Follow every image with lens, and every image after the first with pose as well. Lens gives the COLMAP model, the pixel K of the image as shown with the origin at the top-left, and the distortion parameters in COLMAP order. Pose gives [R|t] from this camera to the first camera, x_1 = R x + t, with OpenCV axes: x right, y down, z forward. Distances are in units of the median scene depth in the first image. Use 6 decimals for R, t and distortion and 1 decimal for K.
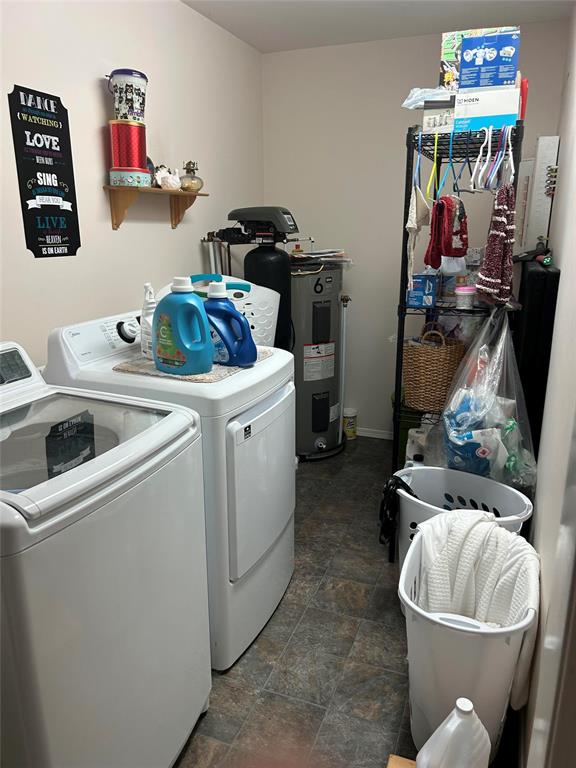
lens RADIAL K [[555.1, 0, 288.0], [0, 555.1, 384.0], [0, 0, 1]] dist [0.004598, -0.027034]
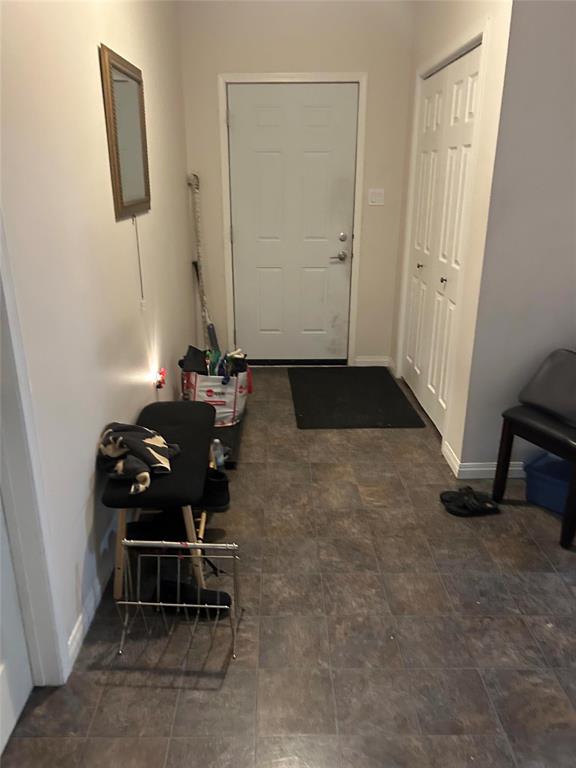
lens RADIAL K [[555.1, 0, 288.0], [0, 555.1, 384.0], [0, 0, 1]] dist [0.004598, -0.027034]
pose [[0.399225, 0.452610, -0.797348, 0.521502], [-0.249857, 0.890449, 0.380357, -0.313277], [0.882151, 0.047375, 0.468578, 0.415941]]
